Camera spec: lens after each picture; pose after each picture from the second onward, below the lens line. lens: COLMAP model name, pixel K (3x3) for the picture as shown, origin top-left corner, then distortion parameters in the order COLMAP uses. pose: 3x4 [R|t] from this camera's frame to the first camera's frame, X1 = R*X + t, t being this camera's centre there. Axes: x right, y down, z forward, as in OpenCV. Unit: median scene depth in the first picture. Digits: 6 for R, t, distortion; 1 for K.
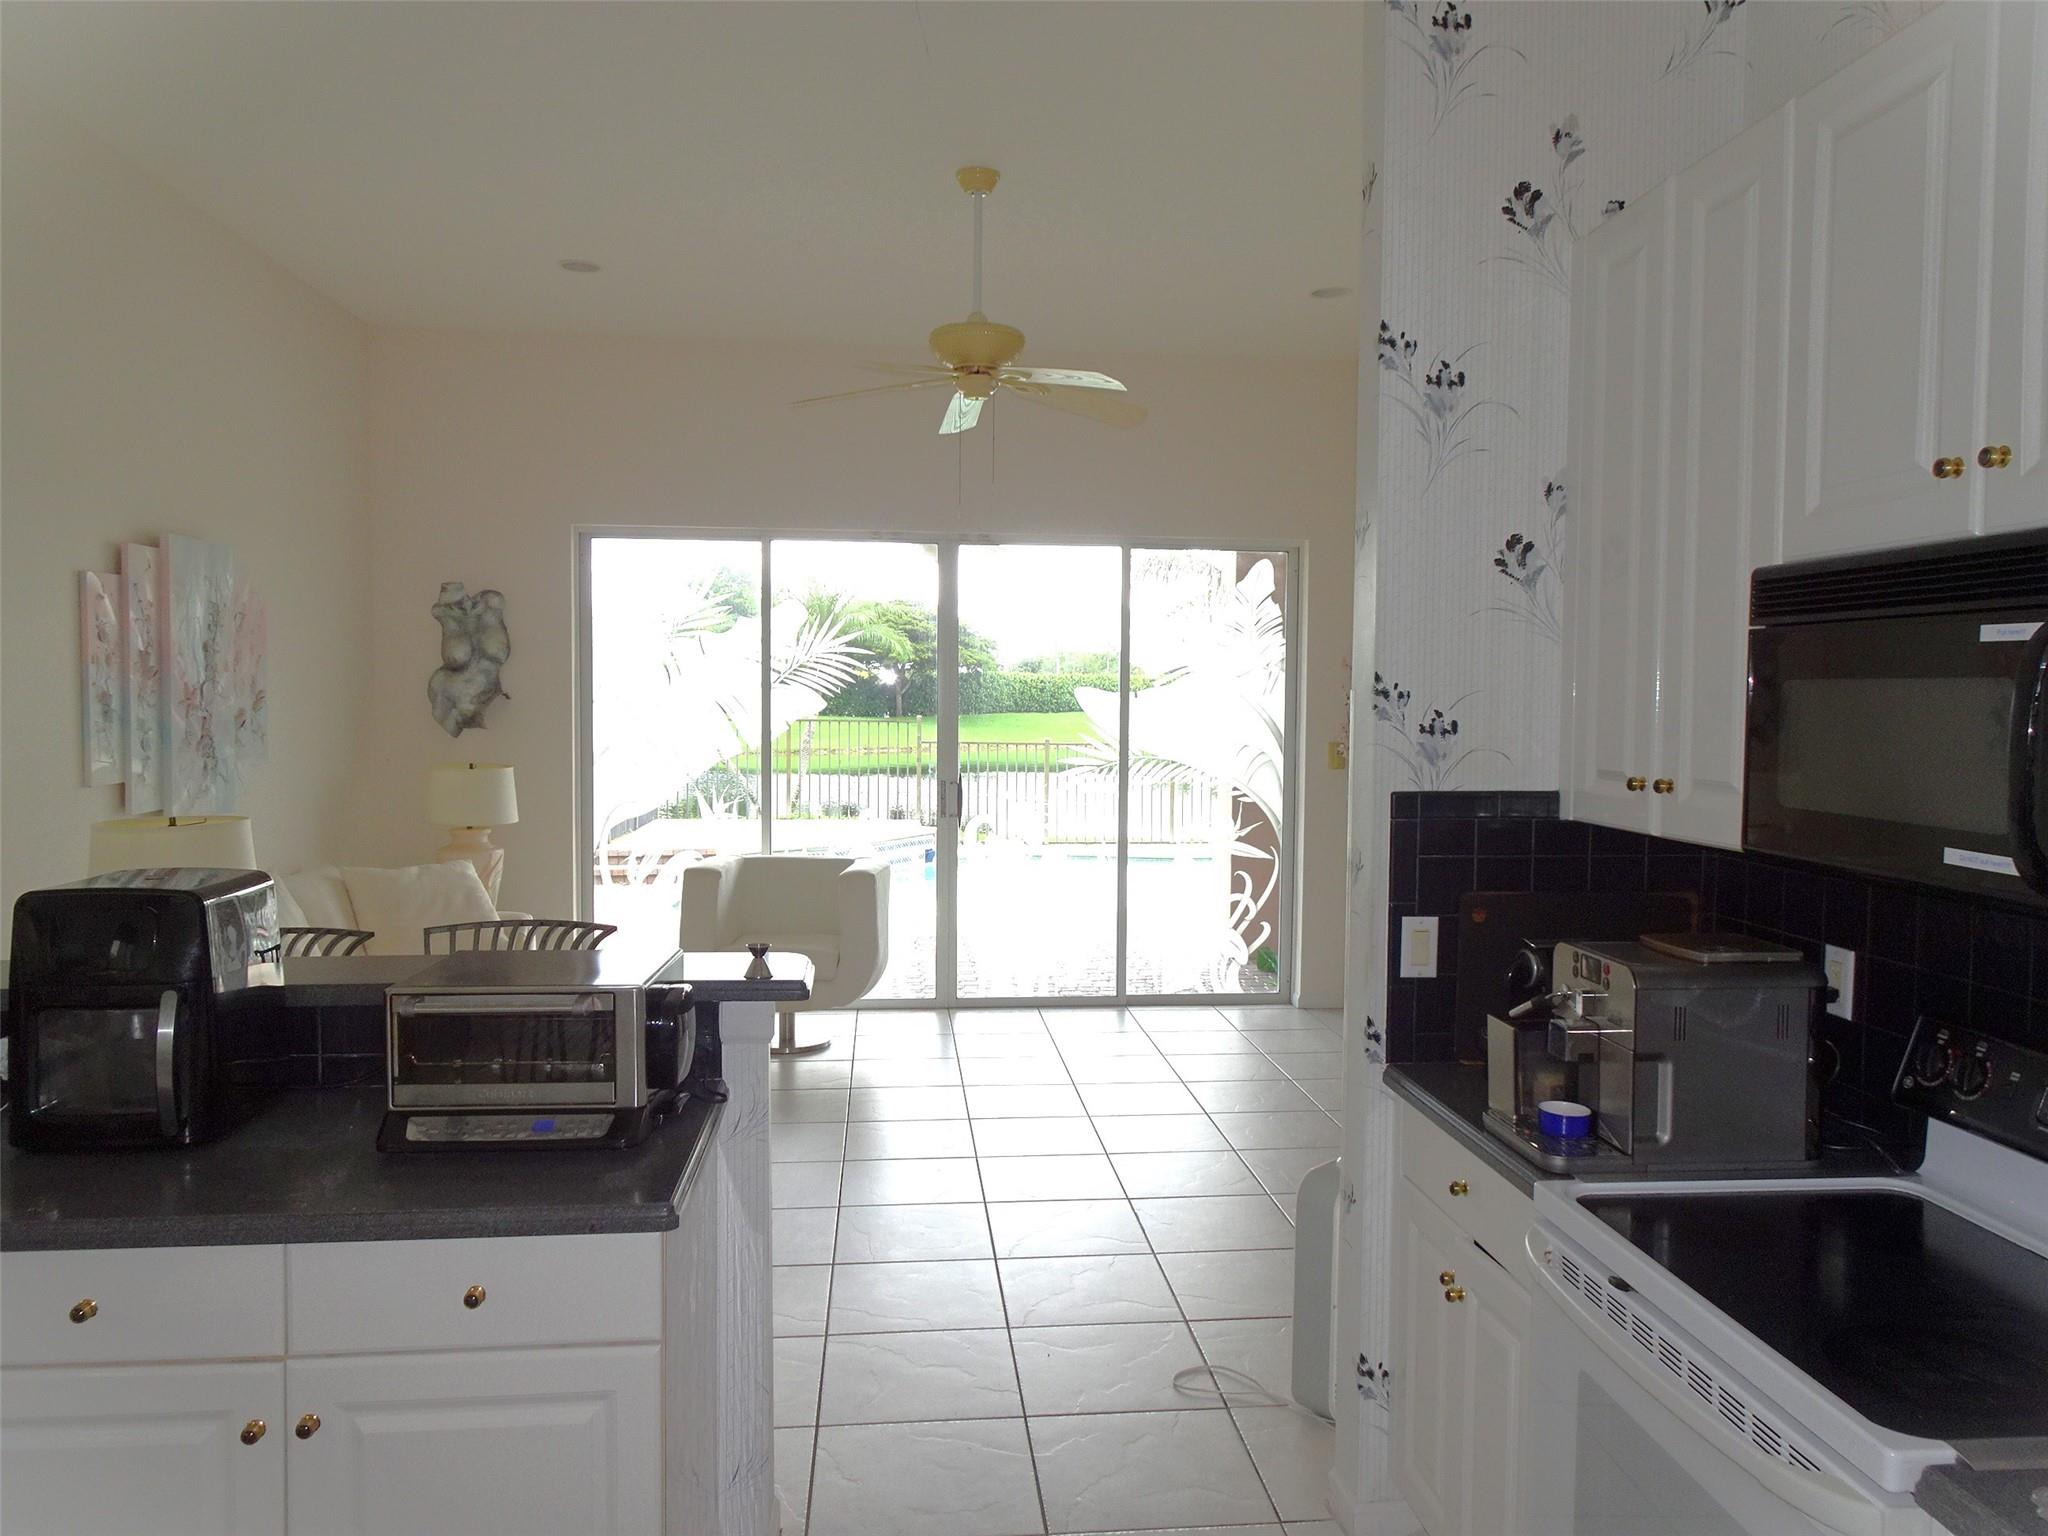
lens RADIAL K [[1455.2, 0, 1032.1], [0, 1455.2, 767.3], [0, 0, 1]] dist [0.003040, 0.005440]
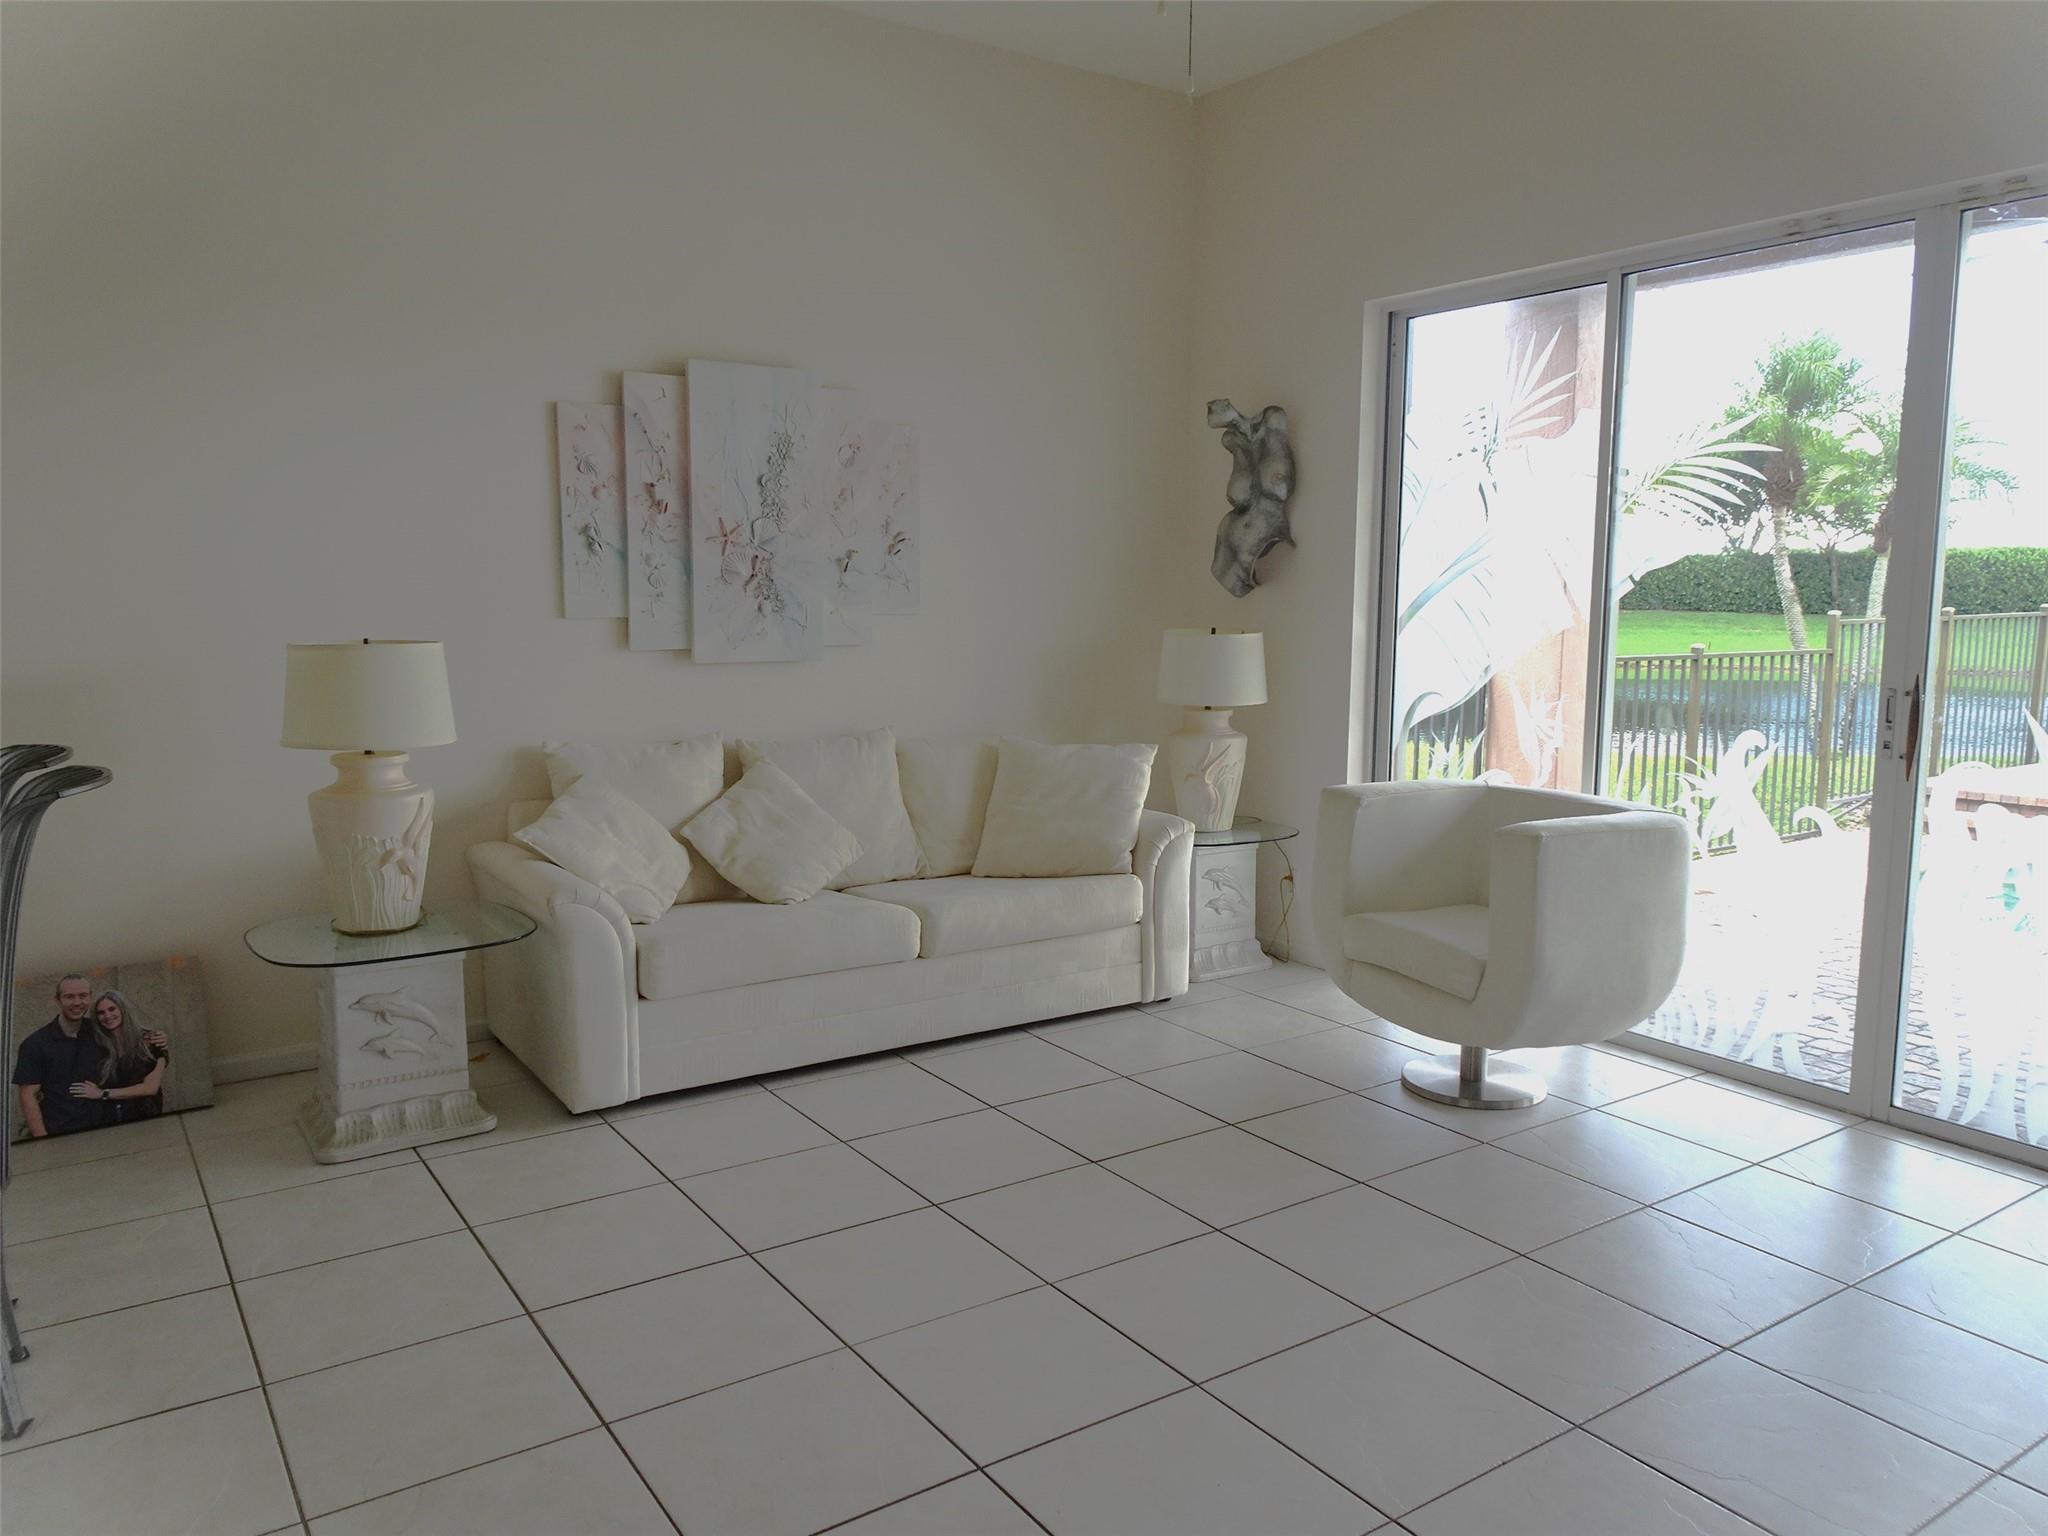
lens RADIAL K [[1455.2, 0, 1032.1], [0, 1455.2, 767.3], [0, 0, 1]] dist [0.003040, 0.005440]
pose [[0.483356, 0.101918, -0.869471, 0.266889], [-0.048522, 0.994792, 0.089633, 0.006935], [0.874078, -0.001136, 0.485785, 0.509655]]
